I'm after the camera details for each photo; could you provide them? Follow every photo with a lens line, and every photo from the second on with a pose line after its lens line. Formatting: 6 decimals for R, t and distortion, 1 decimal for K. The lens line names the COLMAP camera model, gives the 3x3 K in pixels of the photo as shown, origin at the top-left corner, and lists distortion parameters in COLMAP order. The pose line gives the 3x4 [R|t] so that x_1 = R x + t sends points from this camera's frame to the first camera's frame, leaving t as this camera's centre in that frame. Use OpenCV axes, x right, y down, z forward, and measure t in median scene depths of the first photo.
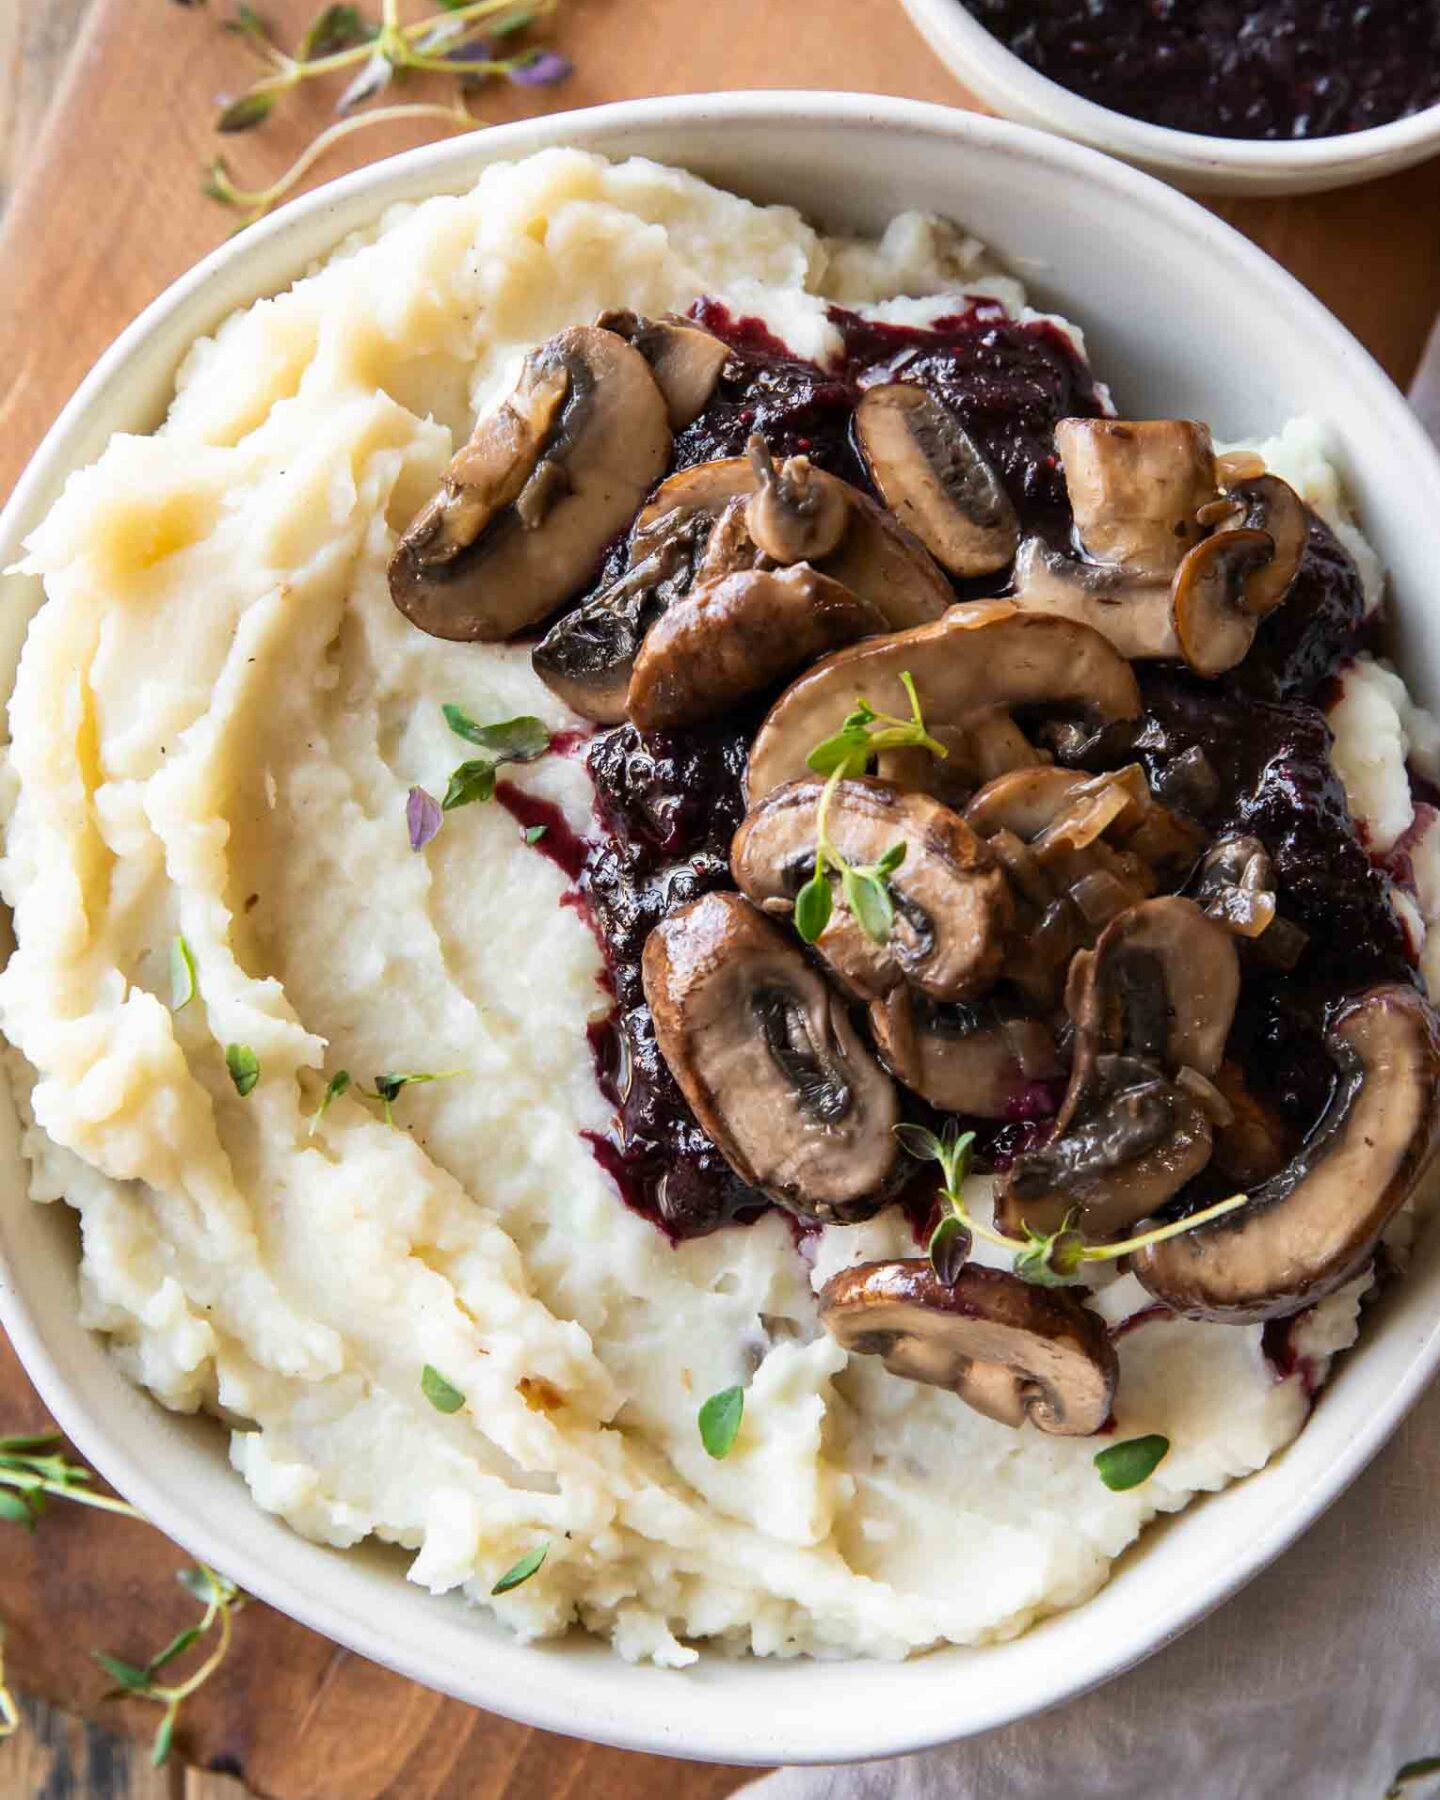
lens RADIAL K [[3332.0, 0, 726.5], [0, 3332.0, 902.0], [0, 0, 1]] dist [-0.031003, 0.000000]
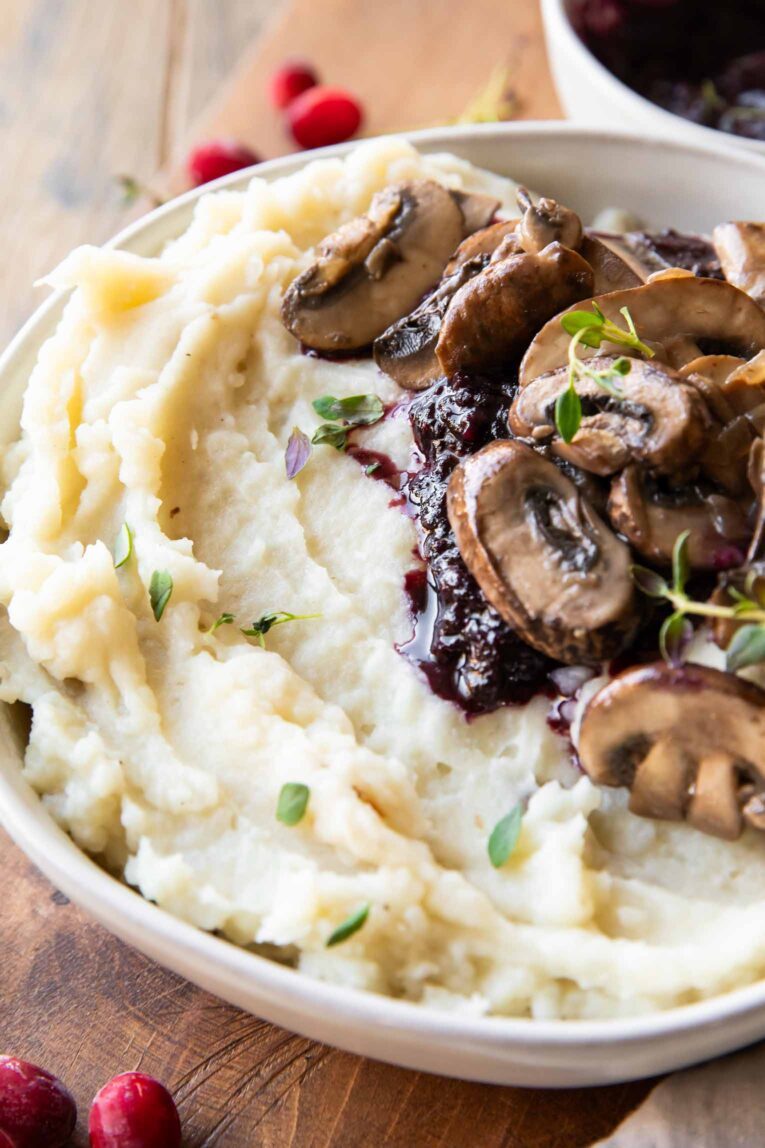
lens RADIAL K [[2014.3, 0, 384.1], [0, 2014.3, 576.1], [0, 0, 1]] dist [-0.006947, 0.000000]
pose [[0.999359, -0.001403, -0.035783, -0.020805], [-0.018409, 0.836968, -0.546942, 0.505657], [0.030716, 0.547250, 0.836405, 0.289644]]
